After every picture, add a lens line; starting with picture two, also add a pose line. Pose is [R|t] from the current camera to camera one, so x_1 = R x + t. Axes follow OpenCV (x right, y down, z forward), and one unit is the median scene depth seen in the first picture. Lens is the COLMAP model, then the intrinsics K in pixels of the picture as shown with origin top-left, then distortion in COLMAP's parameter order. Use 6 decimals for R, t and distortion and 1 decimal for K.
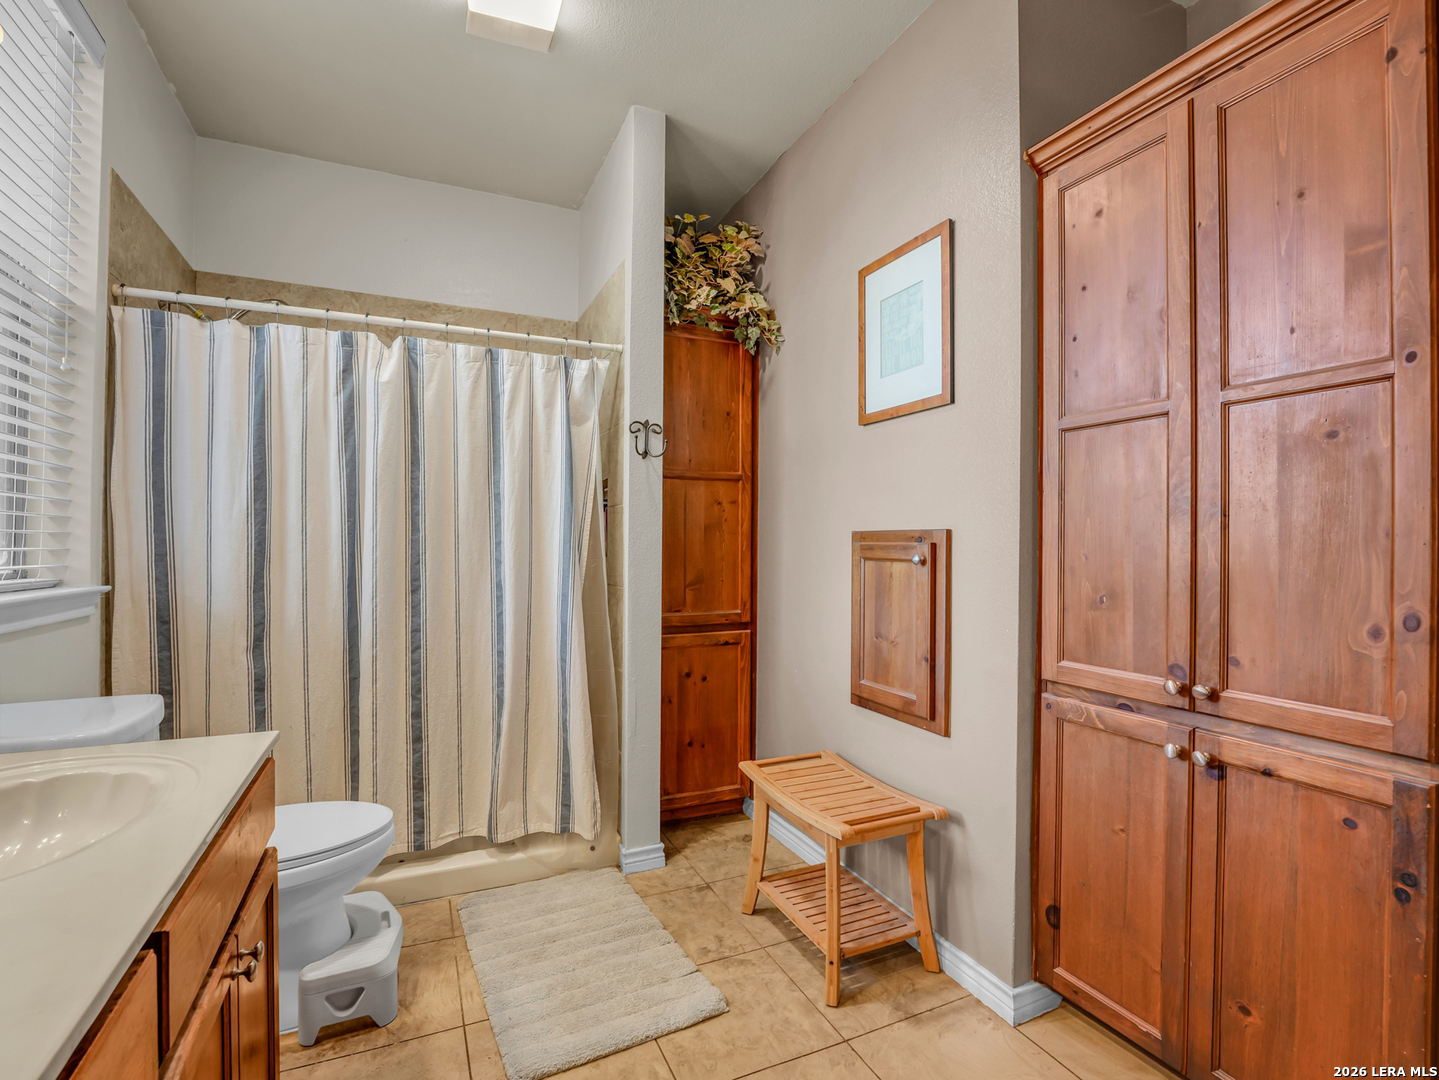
lens RADIAL K [[667.8, 0, 722.8], [0, 667.8, 536.8], [0, 0, 1]] dist [-0.023136, 0.000013]
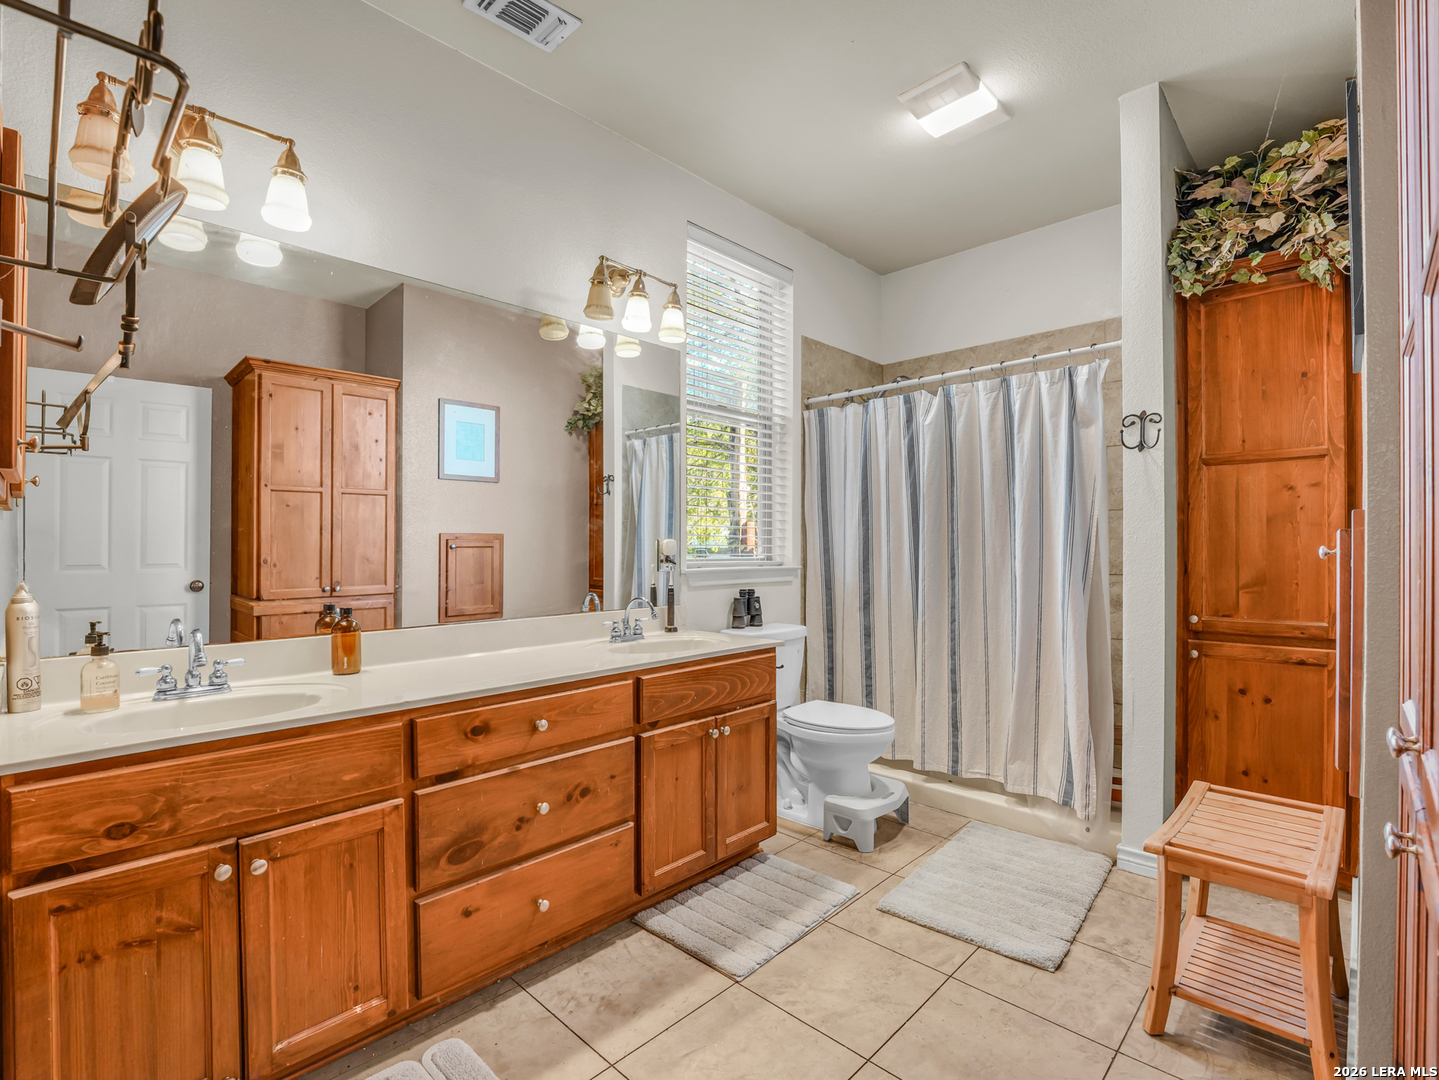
lens RADIAL K [[666.4, 0, 723.4], [0, 666.4, 541.7], [0, 0, 1]] dist [-0.024243, 0.000259]
pose [[0.380804, -0.012356, -0.924573, 0.561013], [0.011665, 0.999895, -0.008558, 0.016491], [0.924582, -0.007527, 0.380908, 0.075299]]
